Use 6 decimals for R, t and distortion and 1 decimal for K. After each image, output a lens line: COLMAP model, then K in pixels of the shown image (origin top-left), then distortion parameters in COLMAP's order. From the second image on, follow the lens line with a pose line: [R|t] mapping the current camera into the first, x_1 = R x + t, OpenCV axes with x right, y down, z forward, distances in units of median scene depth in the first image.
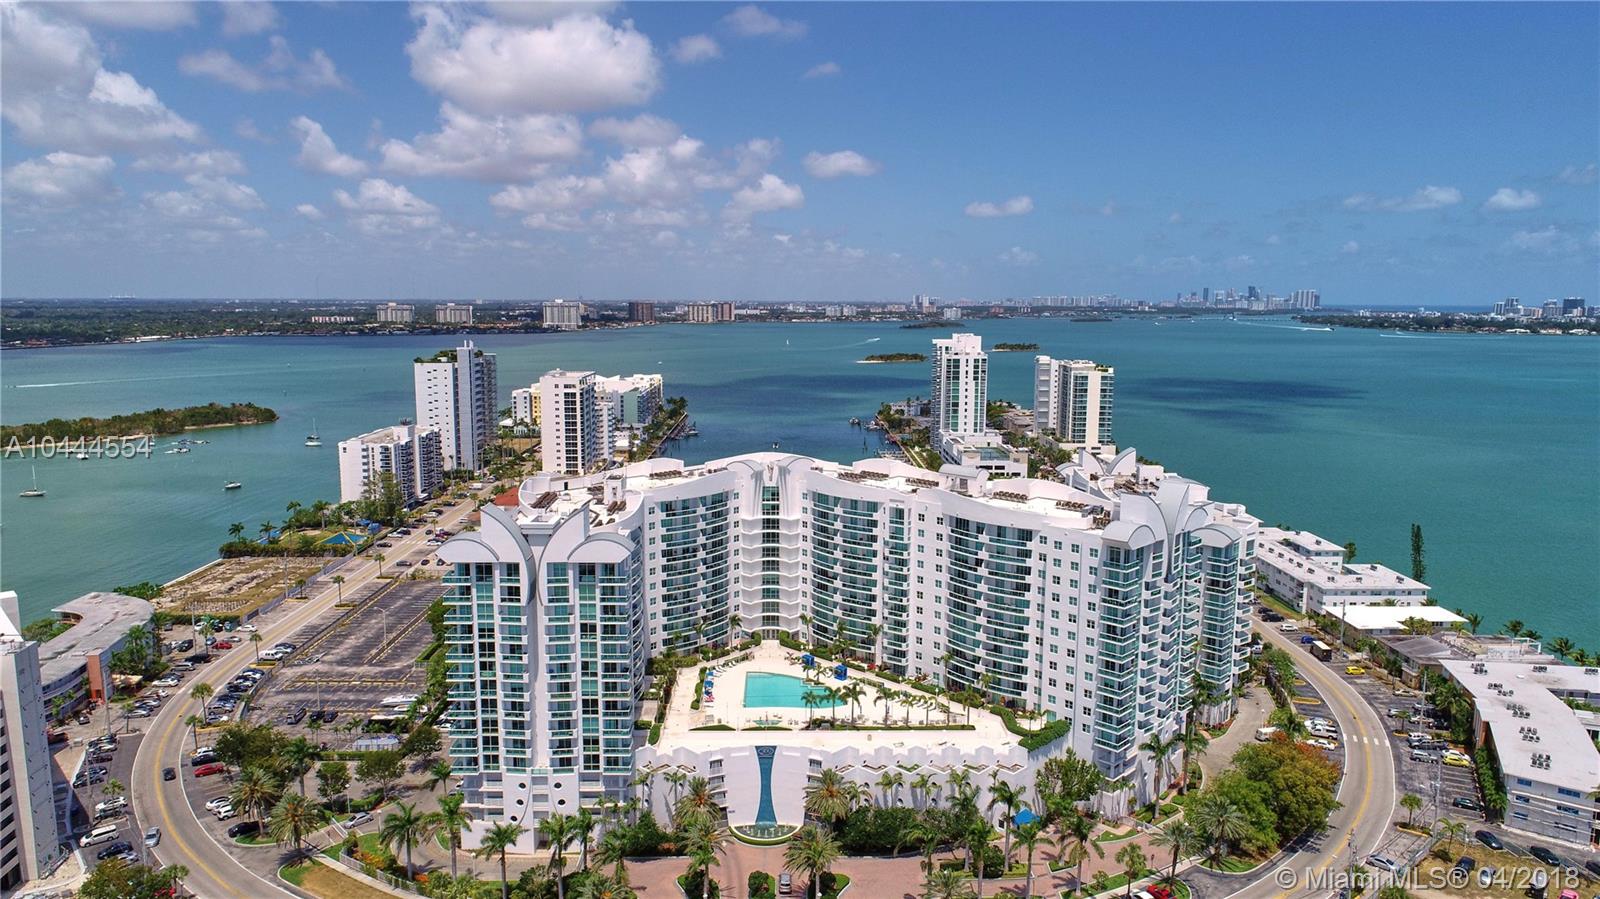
lens RADIAL K [[1071.5, 0, 796.7], [0, 1071.5, 453.4], [0, 0, 1]] dist [-0.001249, -0.000455]
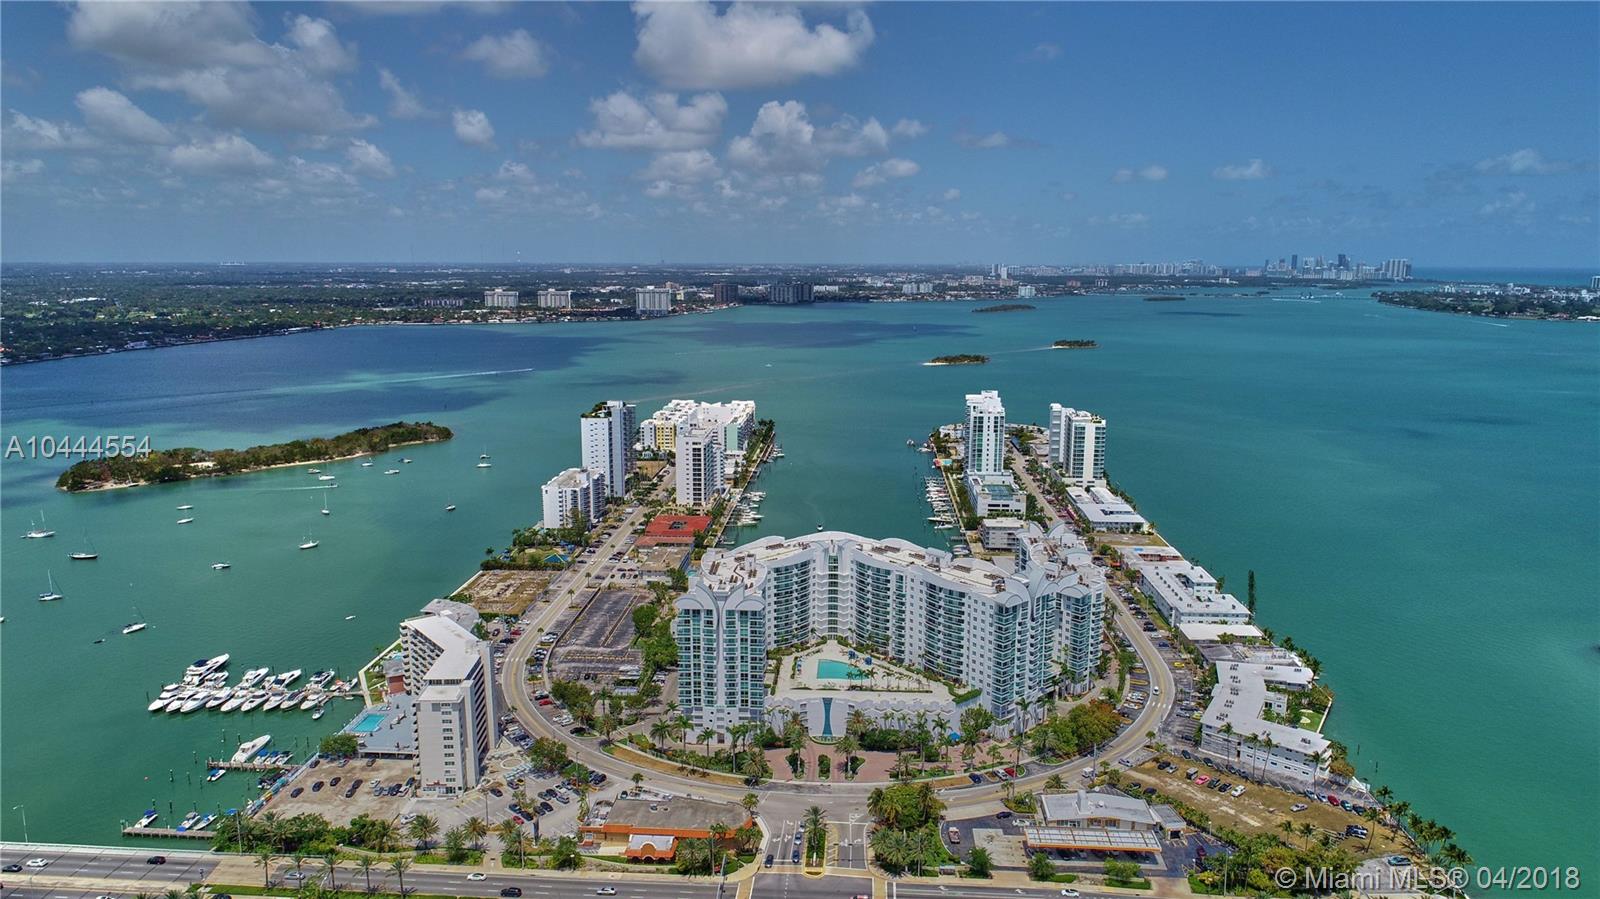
lens RADIAL K [[1071.5, 0, 796.7], [0, 1071.5, 453.4], [0, 0, 1]] dist [-0.001249, -0.000455]
pose [[0.997305, 0.011974, -0.072379, 0.044983], [-0.009382, 0.999306, 0.036044, -0.217964], [0.072760, -0.035268, 0.996726, -0.839687]]
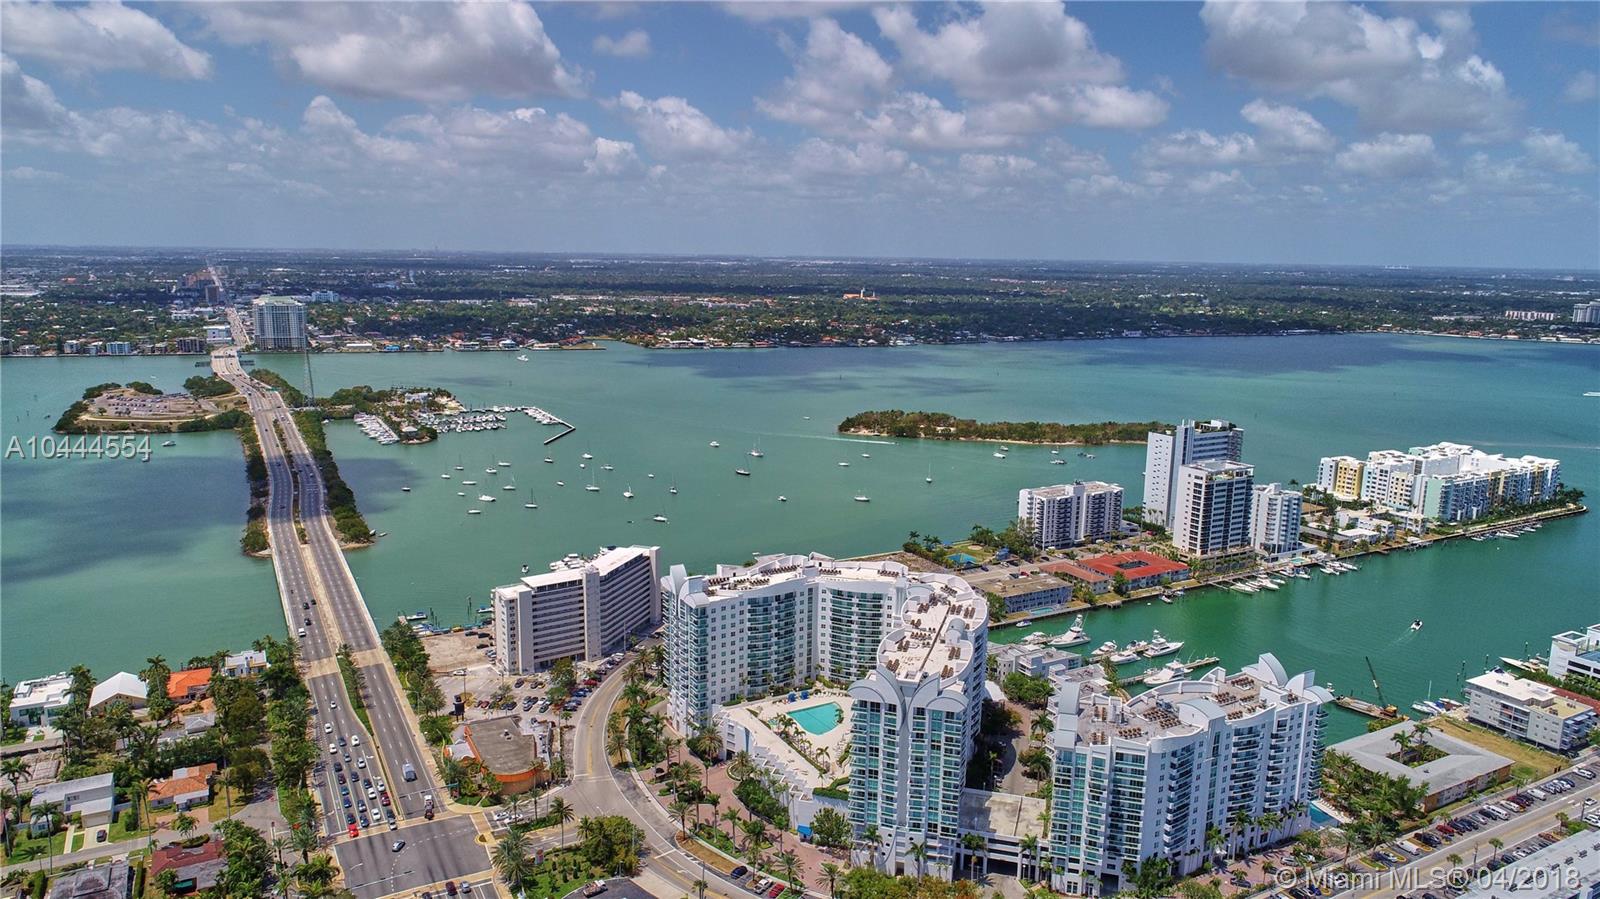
lens RADIAL K [[1071.5, 0, 796.7], [0, 1071.5, 453.4], [0, 0, 1]] dist [-0.001249, -0.000455]
pose [[0.473385, 0.167571, -0.864770, 1.253846], [-0.140535, 0.983531, 0.113653, -0.343068], [0.869573, 0.067729, 0.489138, 0.107747]]
